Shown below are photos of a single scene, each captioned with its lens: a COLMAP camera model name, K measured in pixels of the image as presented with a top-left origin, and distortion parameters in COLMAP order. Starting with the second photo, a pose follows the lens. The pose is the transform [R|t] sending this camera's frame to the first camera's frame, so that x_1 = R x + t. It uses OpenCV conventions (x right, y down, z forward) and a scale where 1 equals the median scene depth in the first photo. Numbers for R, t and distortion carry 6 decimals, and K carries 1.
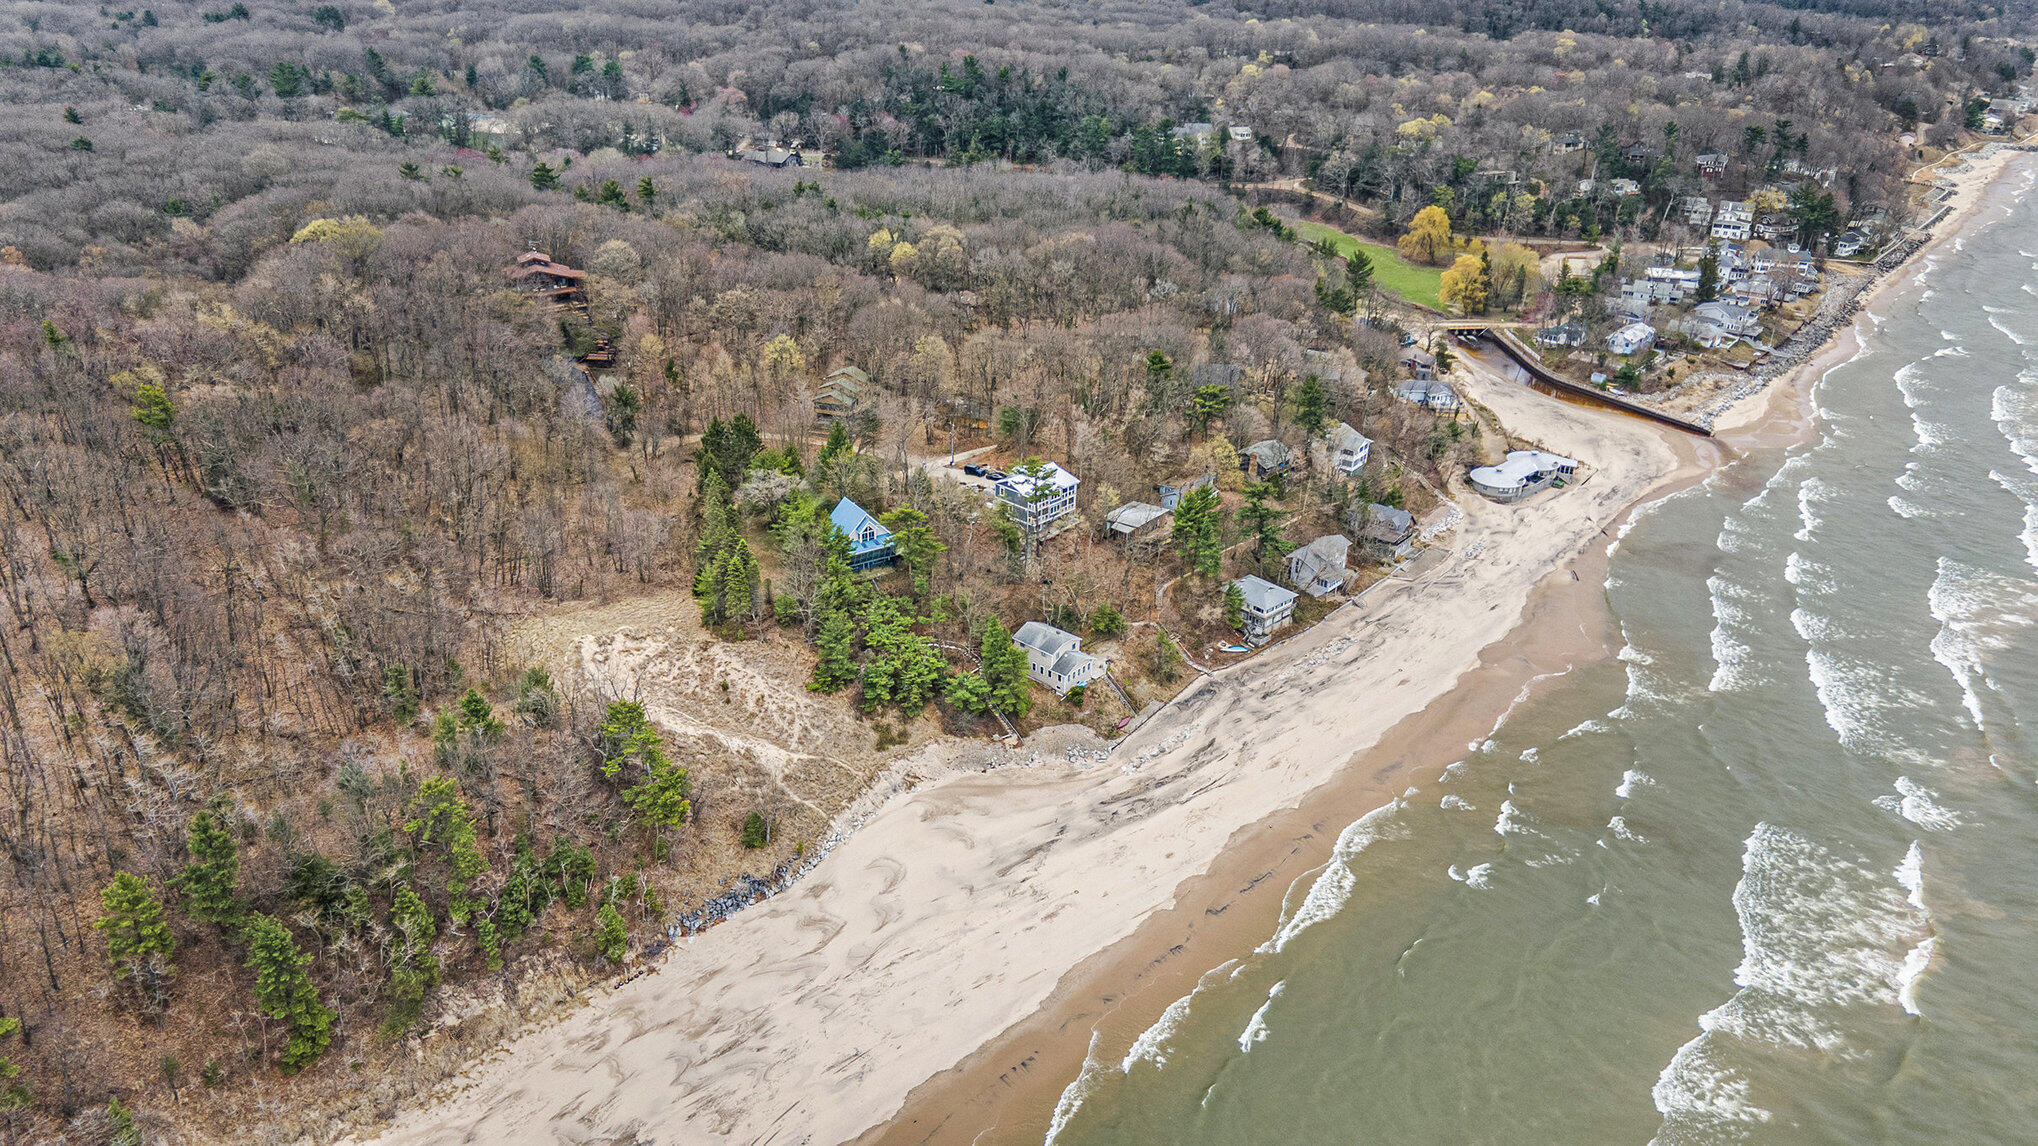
lens RADIAL K [[1463.8, 0, 1019.0], [0, 1463.8, 570.9], [0, 0, 1]] dist [0.040799, 0.008701]
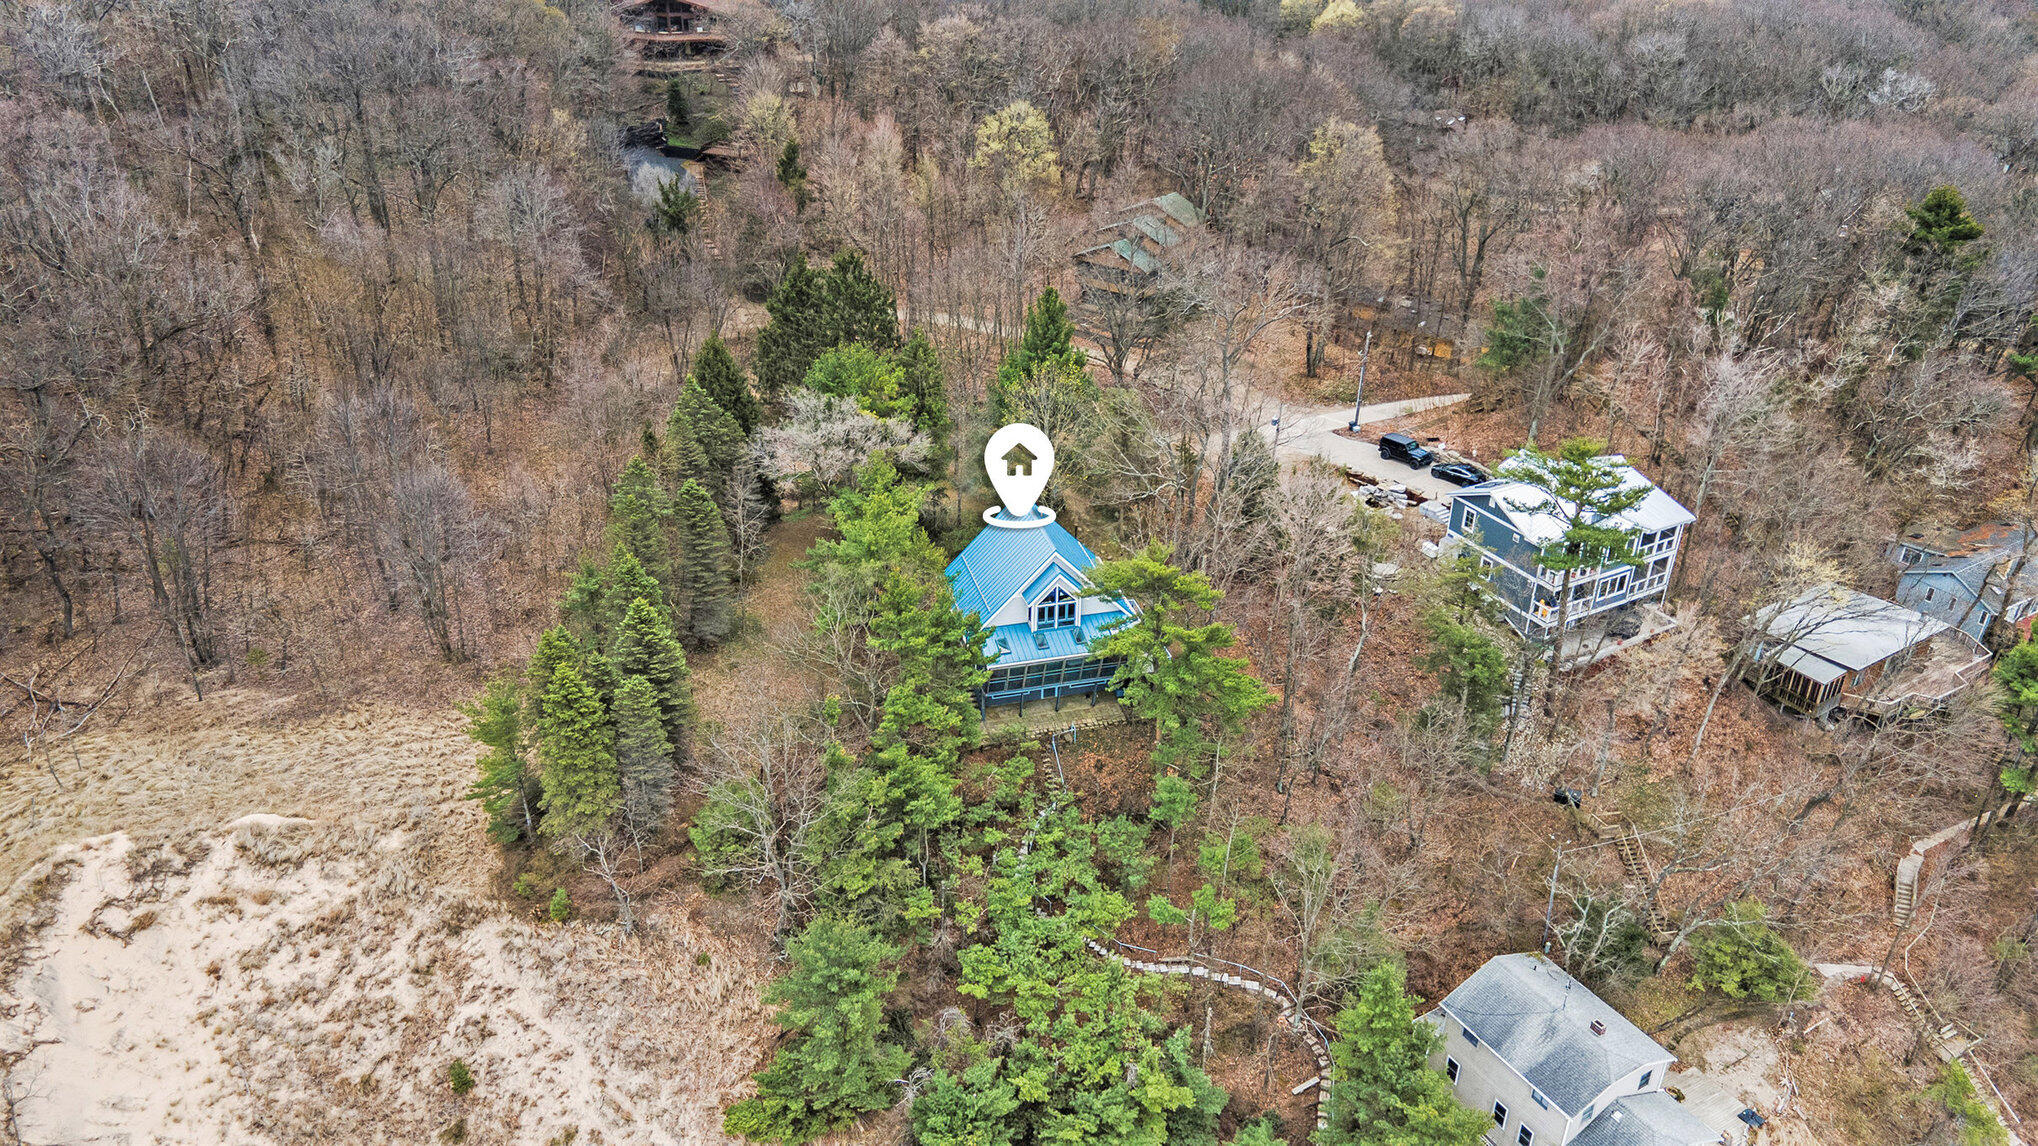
lens RADIAL K [[1463.8, 0, 1032.9], [0, 1463.8, 568.6], [0, 0, 1]] dist [0.040799, 0.008701]
pose [[0.951801, 0.140360, -0.272717, -0.014604], [-0.127210, 0.989717, 0.065410, -0.056263], [0.279093, -0.027565, 0.959868, 0.656647]]
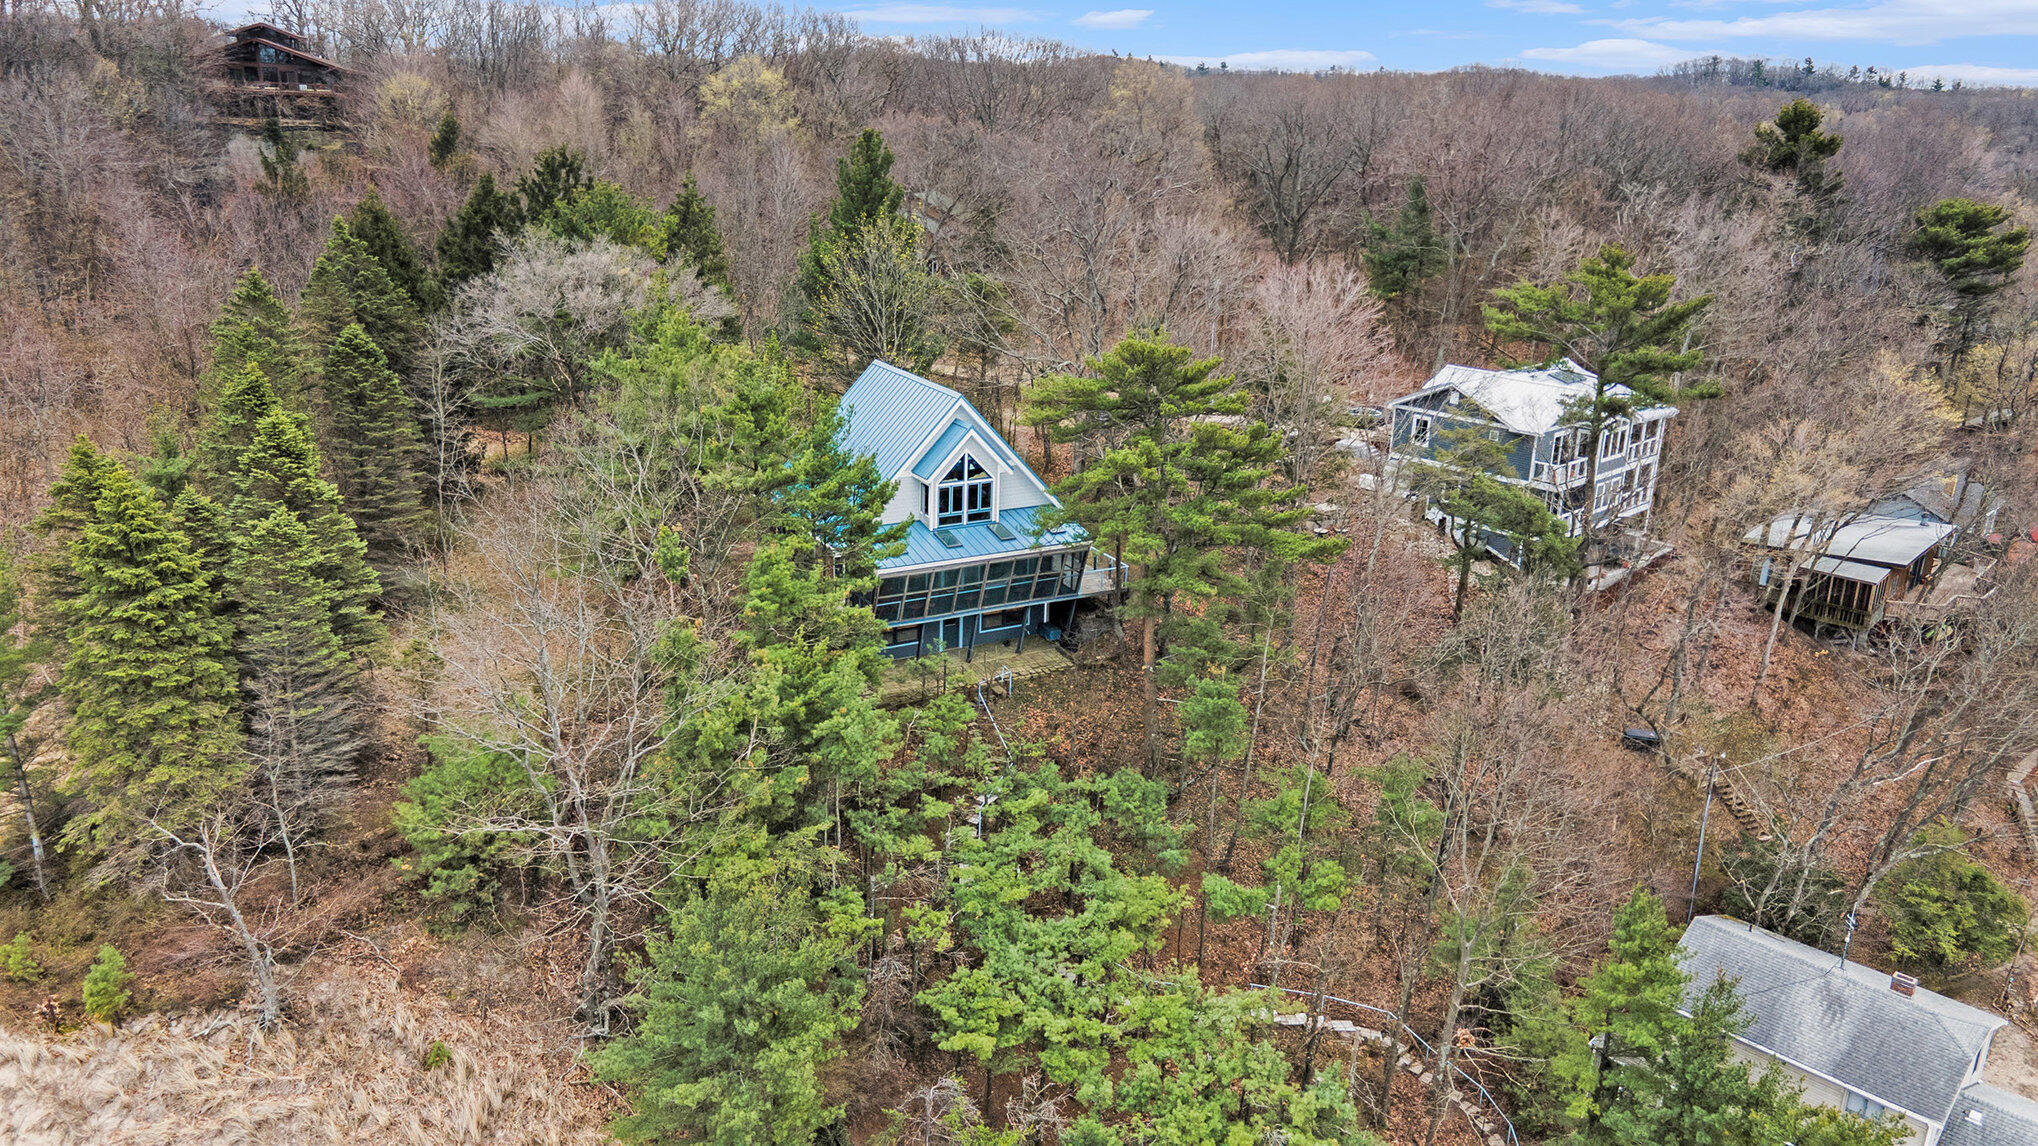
lens RADIAL K [[1463.8, 0, 1025.1], [0, 1463.8, 562.7], [0, 0, 1]] dist [0.040799, 0.008701]
pose [[0.998338, 0.026893, -0.050975, -0.080609], [-0.033943, 0.989152, -0.142922, 0.017726], [0.046578, 0.144415, 0.988420, 0.766214]]
